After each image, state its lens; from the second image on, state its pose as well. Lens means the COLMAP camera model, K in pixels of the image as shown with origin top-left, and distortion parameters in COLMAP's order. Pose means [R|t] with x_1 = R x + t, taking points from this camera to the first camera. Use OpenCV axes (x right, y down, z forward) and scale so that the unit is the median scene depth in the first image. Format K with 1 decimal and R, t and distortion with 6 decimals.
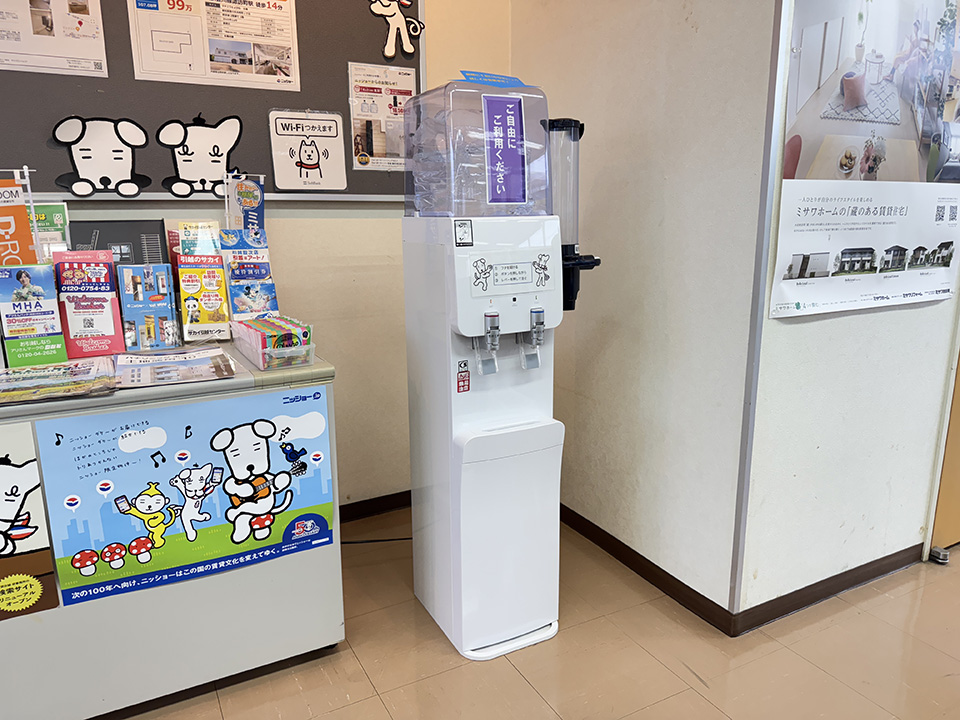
lens RADIAL K [[687.0, 0, 482.1], [0, 687.0, 362.5], [0, 0, 1]] dist [0.013417, -0.017415]
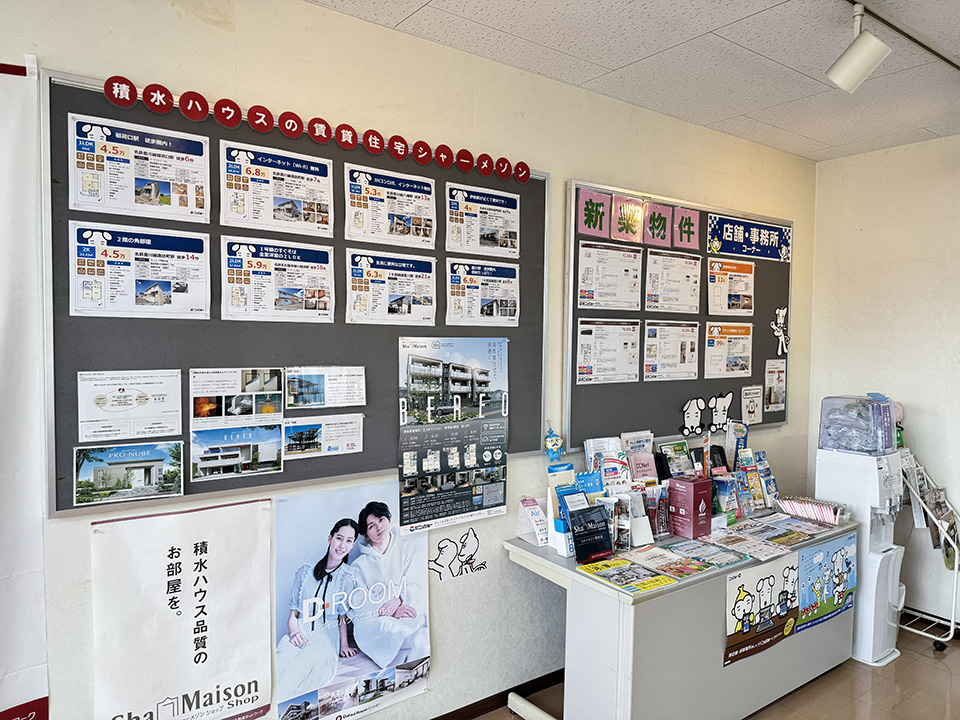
lens RADIAL K [[687.0, 0, 478.0], [0, 687.0, 360.0], [0, 0, 1]] dist [0.013417, -0.017415]
pose [[0.989002, 0.019502, 0.146608, -1.387053], [0.002652, 0.988771, -0.149414, -0.149108], [-0.147876, 0.148160, 0.977845, -0.872466]]
